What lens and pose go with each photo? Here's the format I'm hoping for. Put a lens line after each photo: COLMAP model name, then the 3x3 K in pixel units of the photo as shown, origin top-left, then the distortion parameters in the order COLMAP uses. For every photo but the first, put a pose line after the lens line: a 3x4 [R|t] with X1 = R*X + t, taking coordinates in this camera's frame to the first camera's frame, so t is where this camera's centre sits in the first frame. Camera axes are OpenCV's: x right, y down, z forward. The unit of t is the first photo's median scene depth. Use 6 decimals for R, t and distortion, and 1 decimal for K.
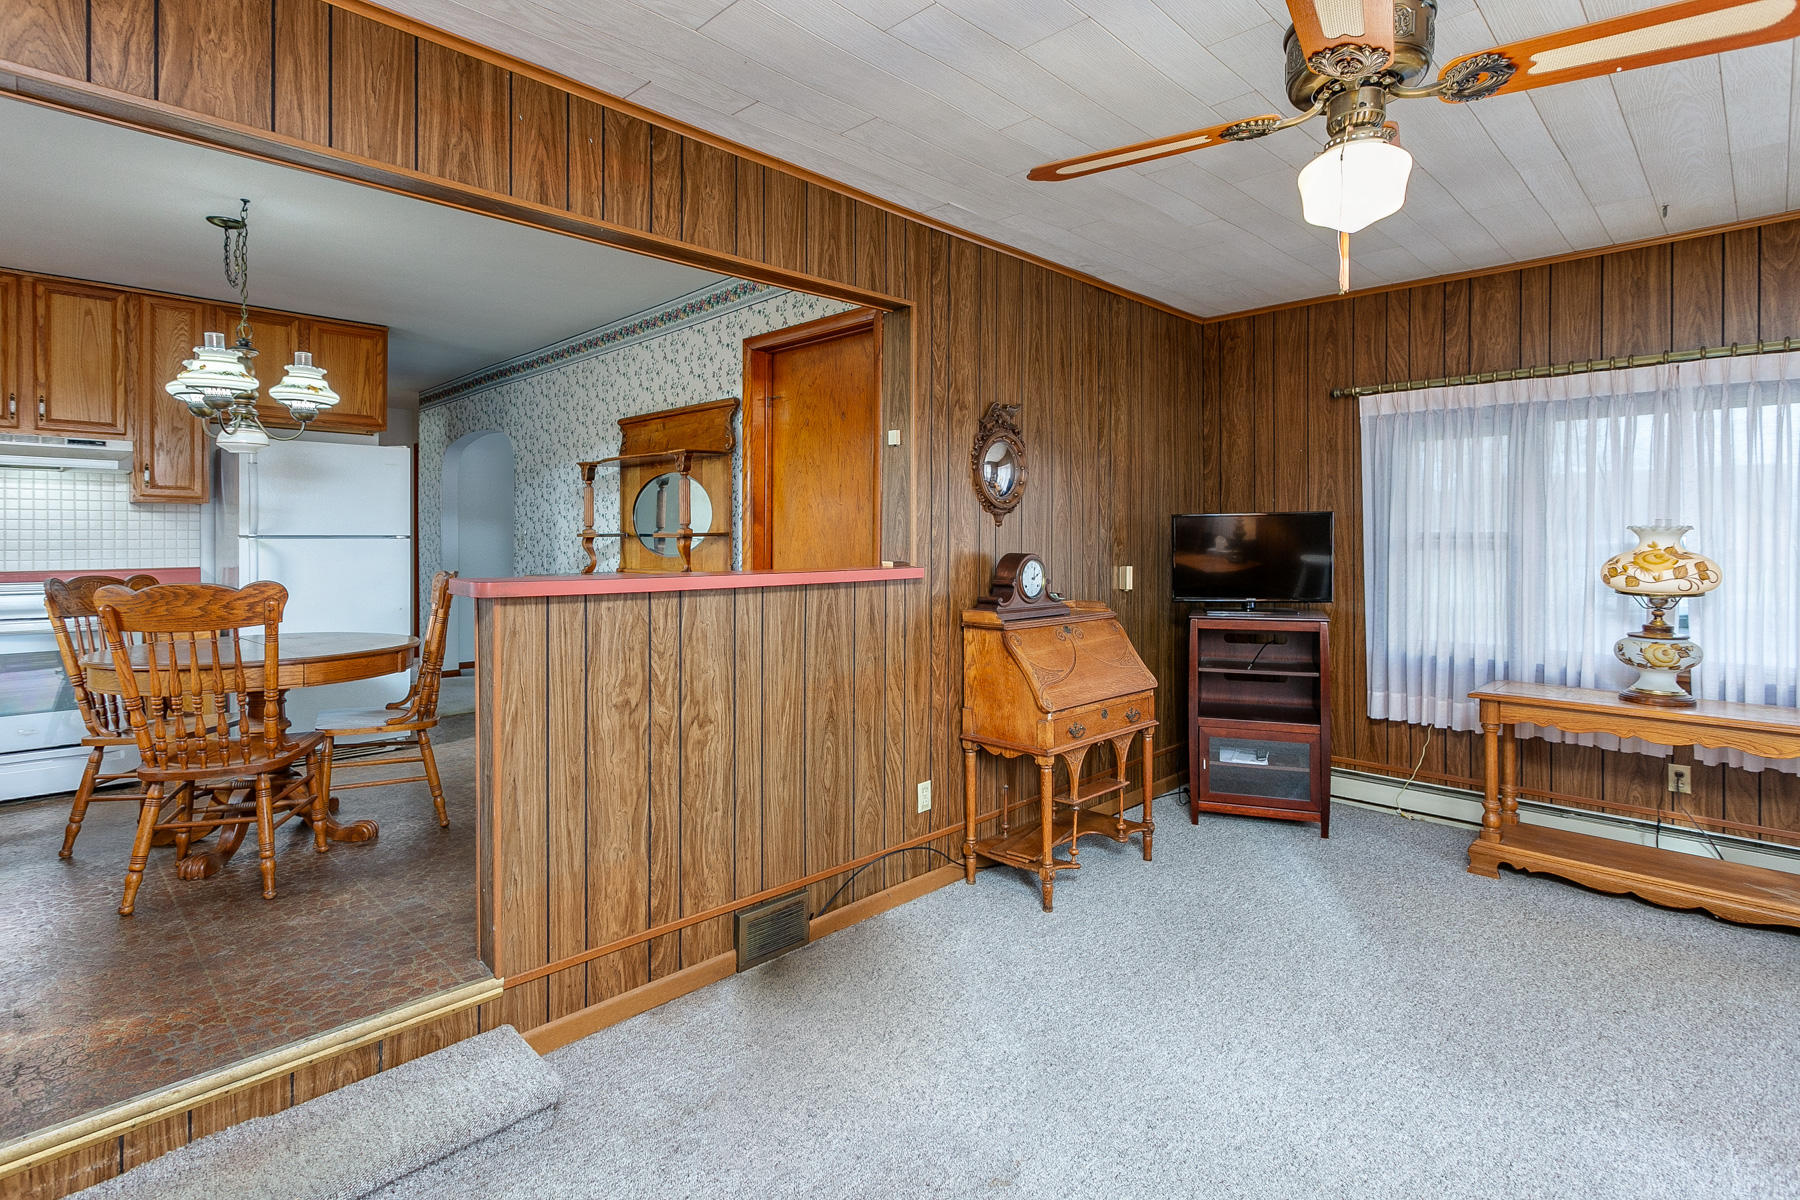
lens RADIAL K [[876.5, 0, 897.5], [0, 876.5, 539.5], [0, 0, 1]] dist [-0.001484, 0.000676]
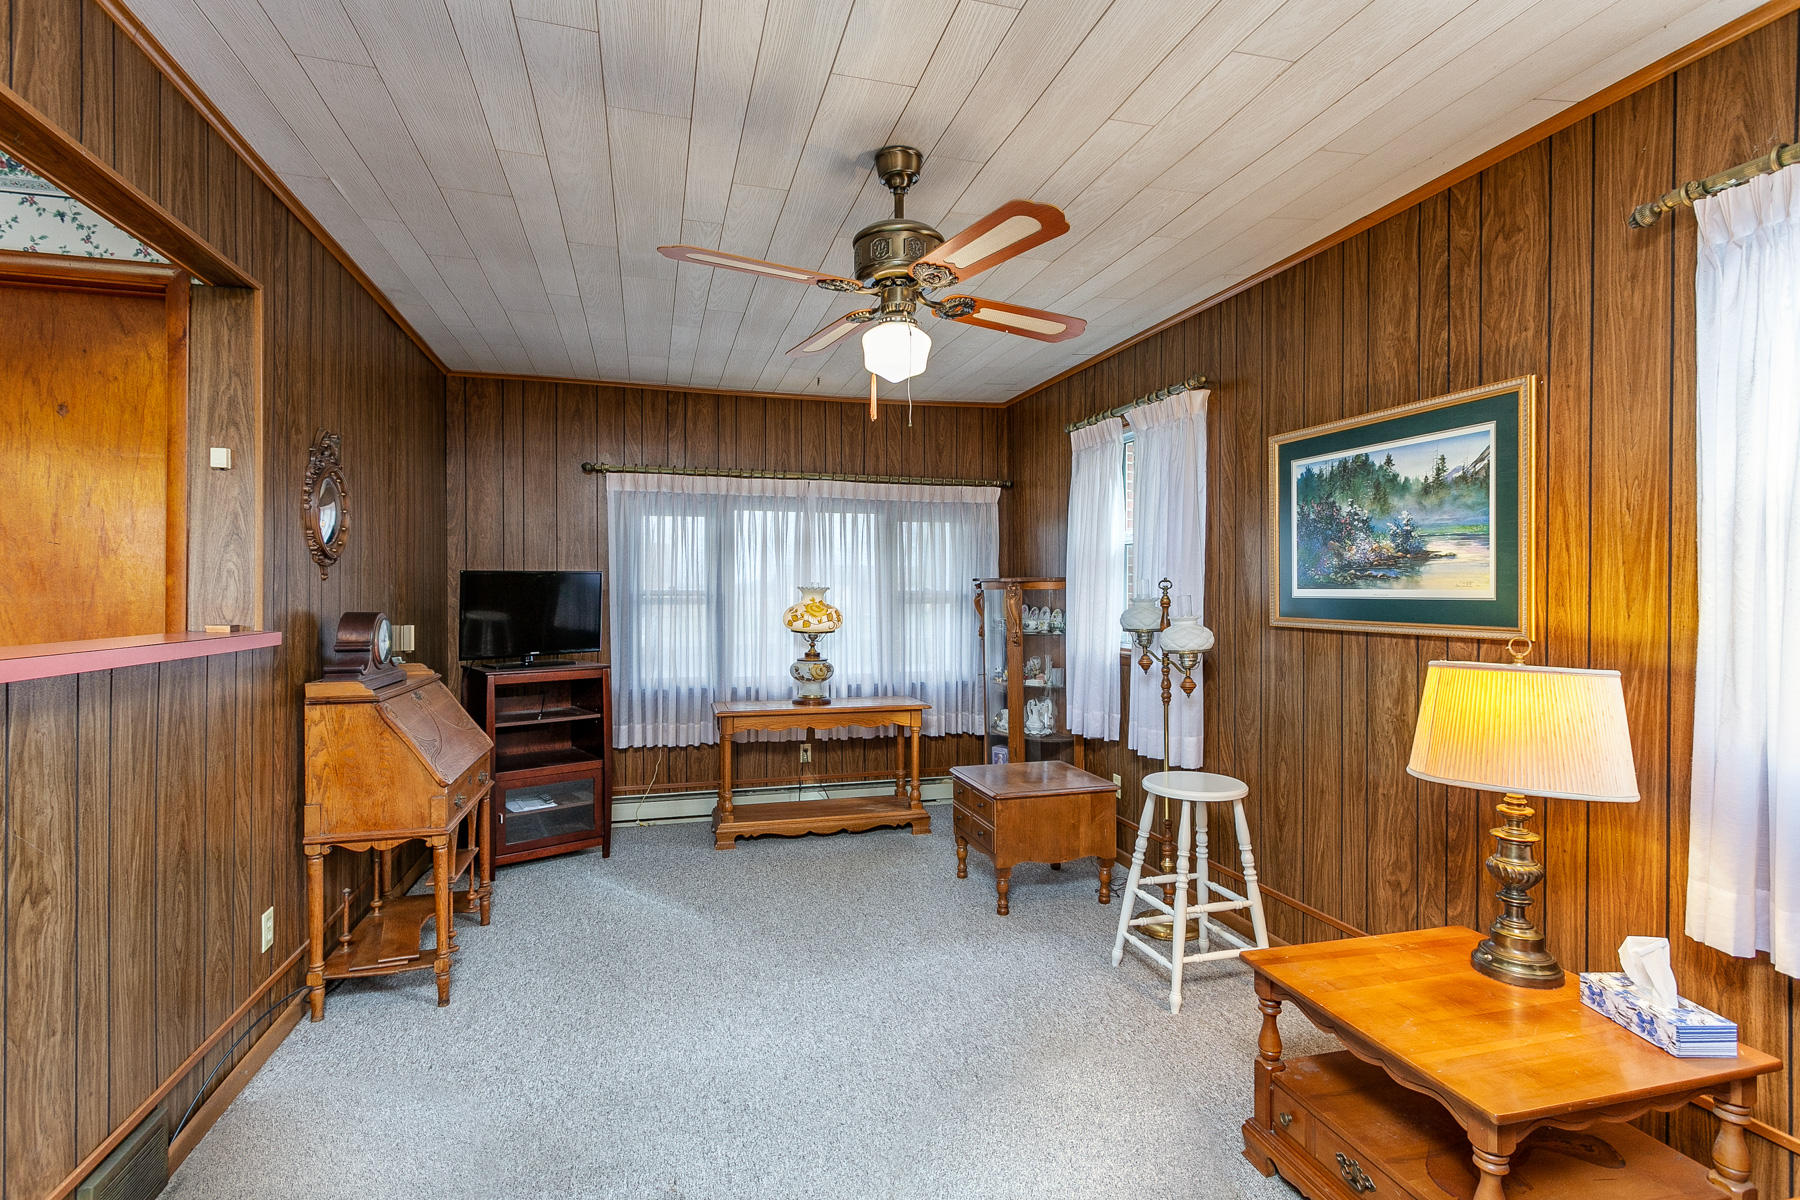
lens RADIAL K [[860.9, 0, 887.1], [0, 860.9, 593.3], [0, 0, 1]] dist [0.000863, 0.000759]
pose [[0.489869, 0.002748, 0.871792, -0.375725], [0.001585, 0.999991, -0.004042, 0.001998], [-0.871795, 0.003362, 0.489860, 0.159312]]
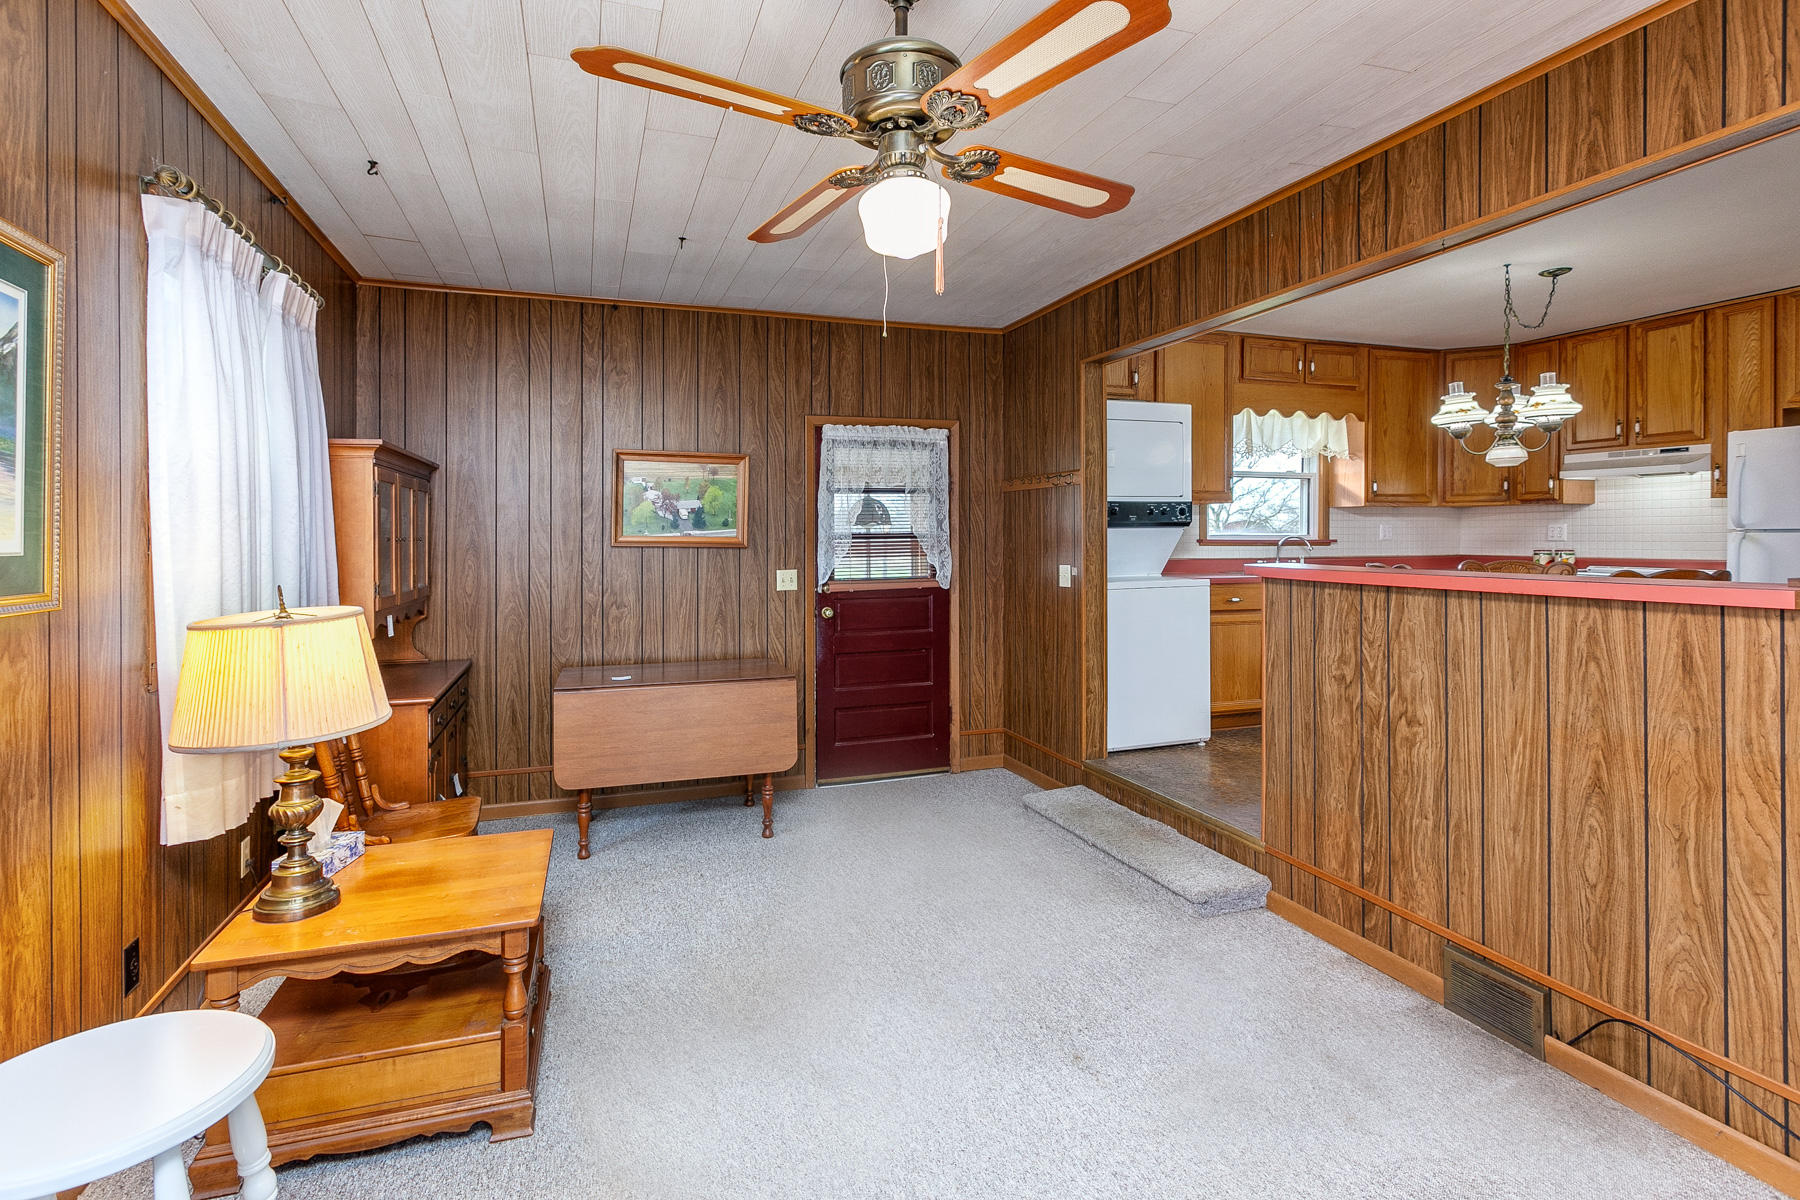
lens RADIAL K [[877.7, 0, 895.8], [0, 877.7, 532.6], [0, 0, 1]] dist [0.025796, 0.000230]
pose [[-0.419147, 0.001473, -0.907917, 0.773087], [0.002400, 0.999997, 0.000514, -0.006050], [0.907915, -0.001964, -0.419150, 0.735523]]
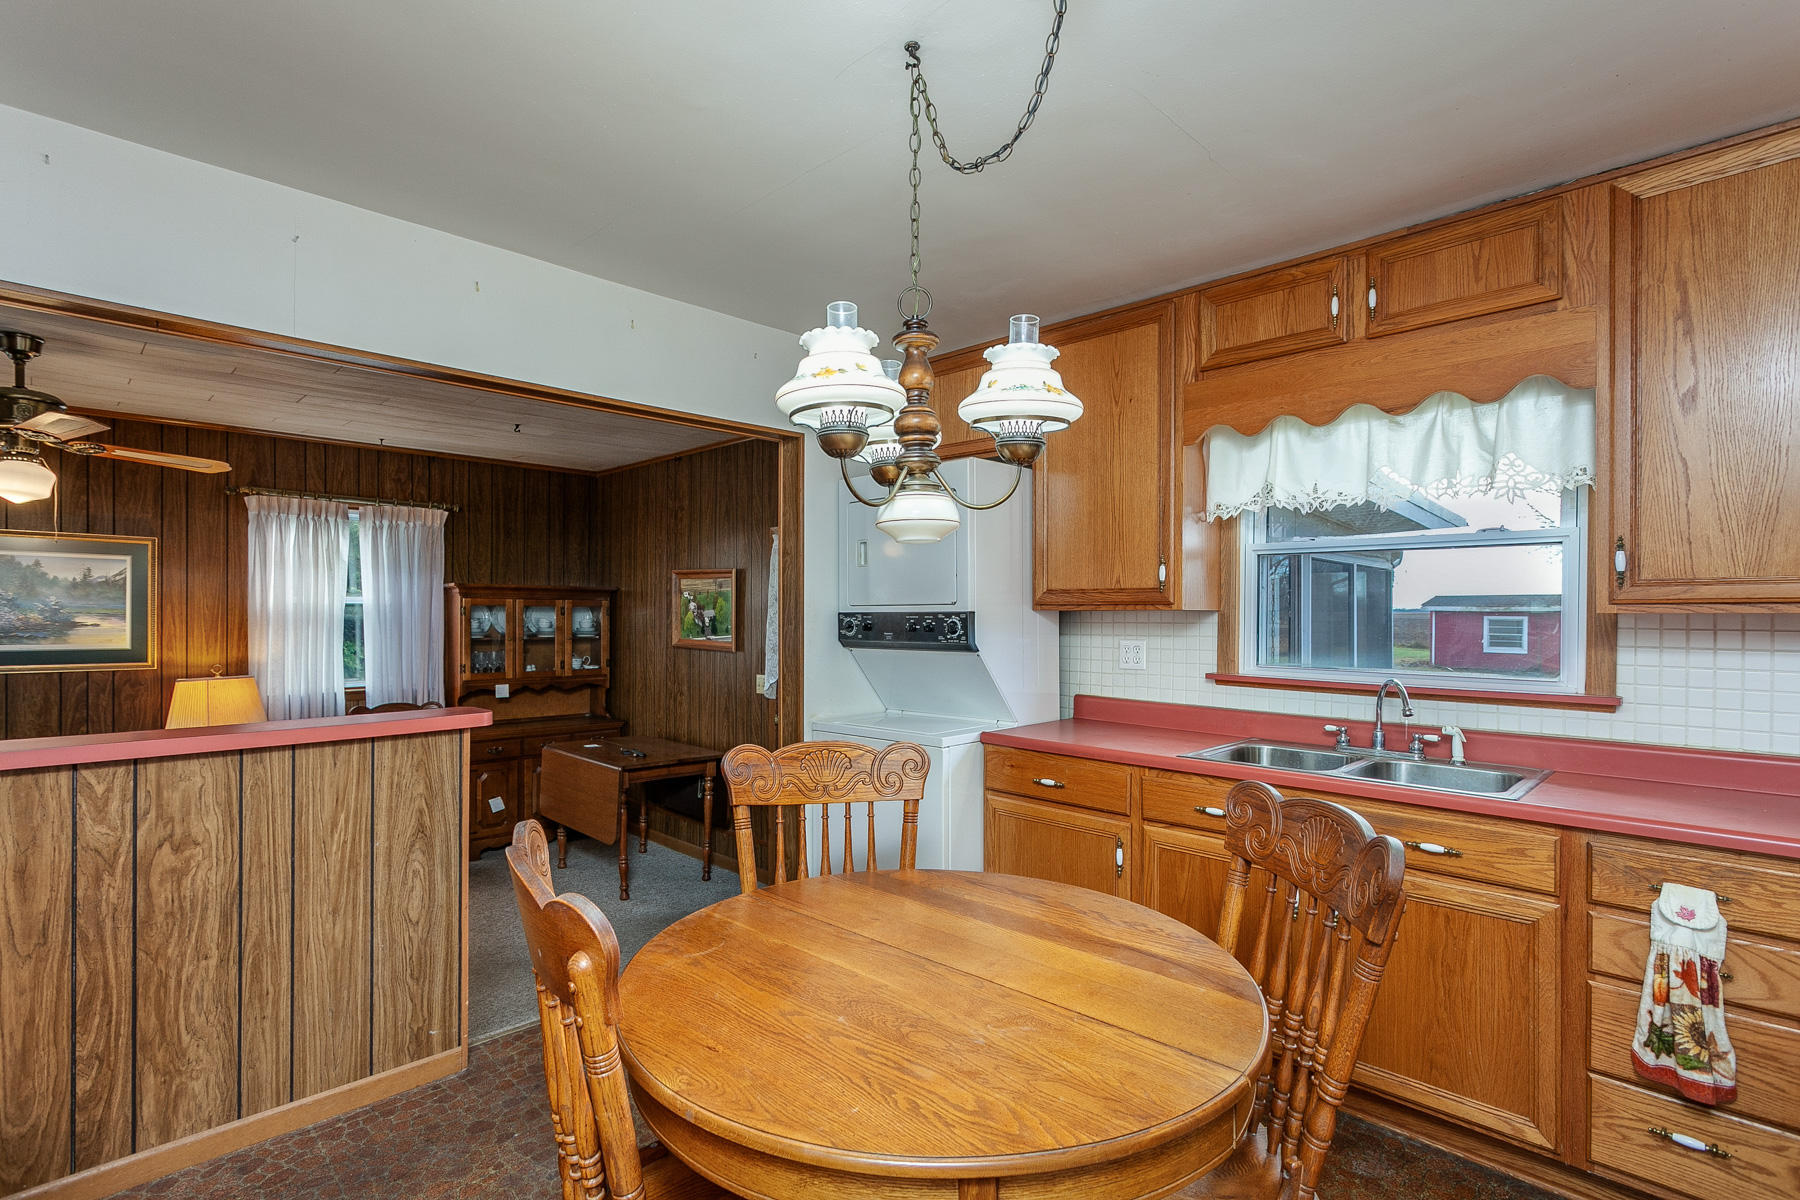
lens RADIAL K [[851.9, 0, 905.4], [0, 851.9, 611.8], [0, 0, 1]] dist [0.002259, 0.000342]
pose [[-0.999909, -0.000911, -0.013426, -0.735397], [-0.000948, 0.999996, 0.002745, -0.059826], [0.013423, 0.002758, -0.999906, 1.483656]]
